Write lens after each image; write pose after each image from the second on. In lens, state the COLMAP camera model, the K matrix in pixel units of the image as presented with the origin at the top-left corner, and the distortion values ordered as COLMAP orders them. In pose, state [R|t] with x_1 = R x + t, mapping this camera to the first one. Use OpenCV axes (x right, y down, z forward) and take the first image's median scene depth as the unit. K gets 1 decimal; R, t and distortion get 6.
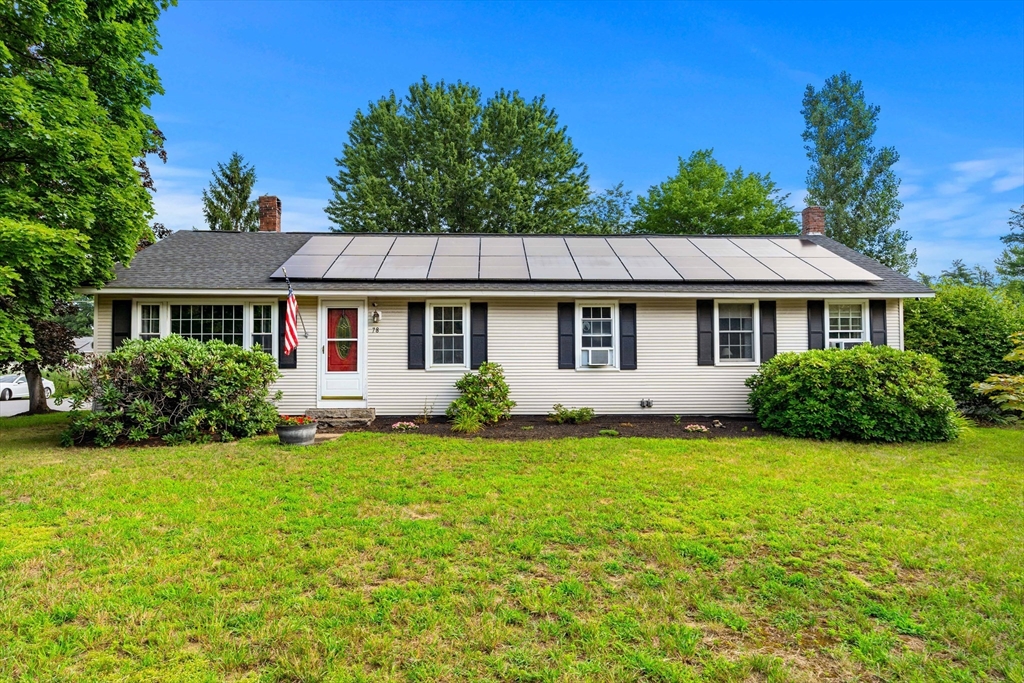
lens RADIAL K [[646.0, 0, 512.0], [0, 646.0, 341.5], [0, 0, 1]] dist [-0.004656, -0.000741]
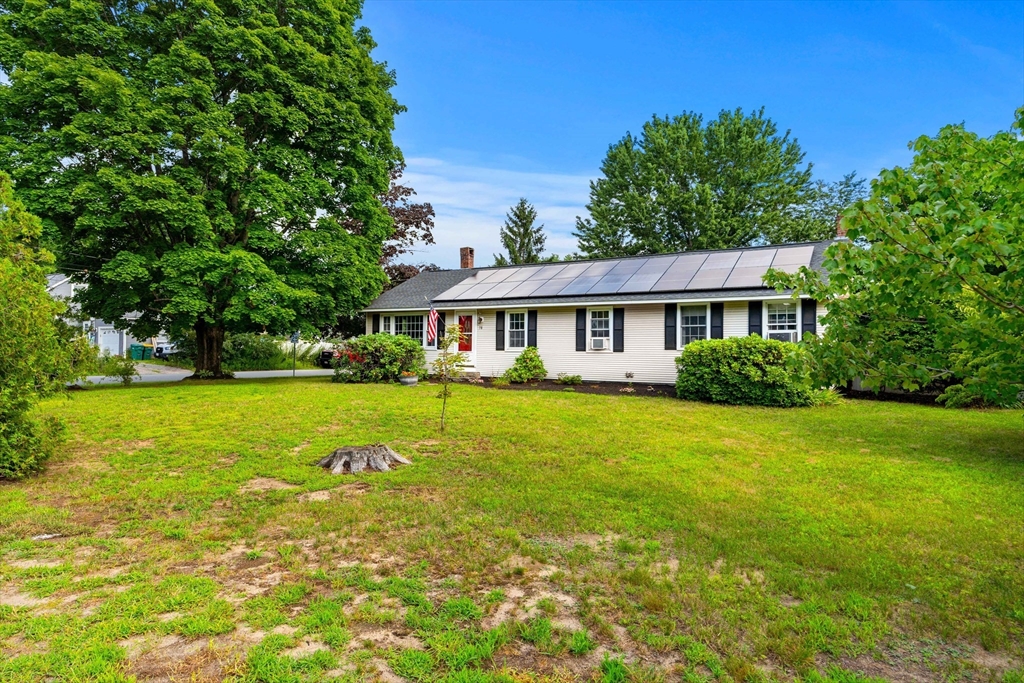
lens RADIAL K [[585.0, 0, 512.0], [0, 585.0, 341.5], [0, 0, 1]] dist [0.000135, 0.001174]
pose [[0.839280, 0.001088, -0.543699, 0.716806], [0.012873, 0.999678, 0.021872, -0.014202], [0.543548, -0.025356, 0.838995, -0.284430]]
